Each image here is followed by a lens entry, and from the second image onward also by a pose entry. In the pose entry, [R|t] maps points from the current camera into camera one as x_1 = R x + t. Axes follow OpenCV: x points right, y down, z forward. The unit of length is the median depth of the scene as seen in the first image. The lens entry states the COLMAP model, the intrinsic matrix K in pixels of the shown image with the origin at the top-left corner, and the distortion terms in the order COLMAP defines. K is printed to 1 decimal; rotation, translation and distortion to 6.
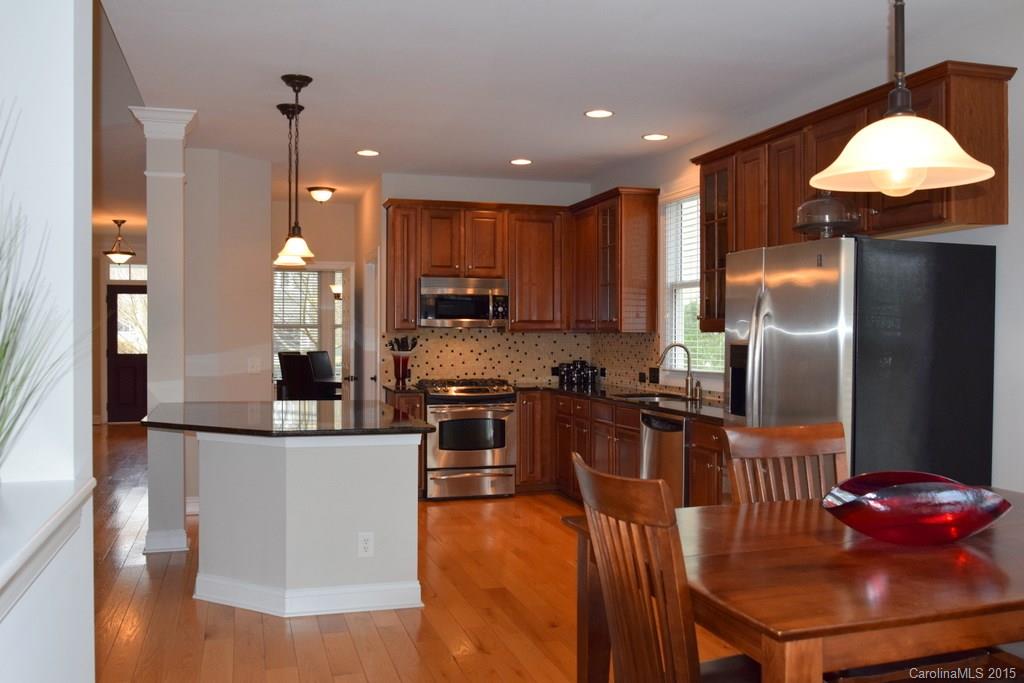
lens RADIAL K [[903.9, 0, 512.0], [0, 903.9, 341.5], [0, 0, 1]] dist [-0.037974, 0.025153]
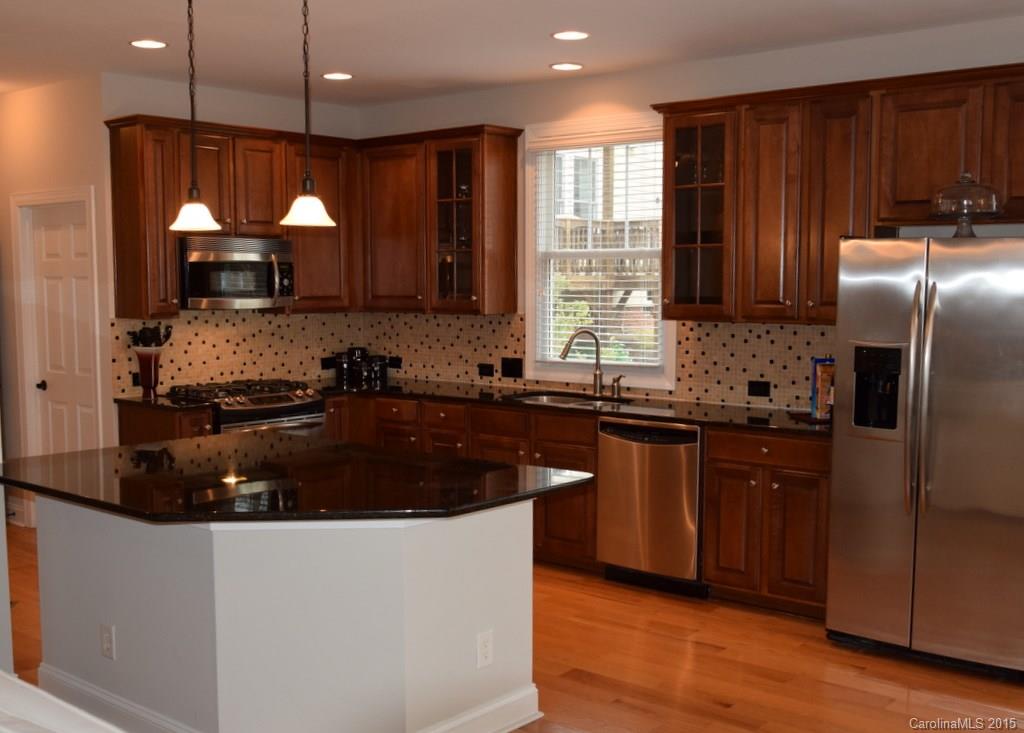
lens RADIAL K [[1121.9, 0, 511.7], [0, 1121.9, 407.3], [0, 0, 1]] dist [-0.031243, -0.034017]
pose [[0.838461, -0.066879, 0.540842, -0.348587], [0.008550, 0.993933, 0.109651, -0.032961], [-0.544894, -0.087314, 0.833946, 0.160799]]
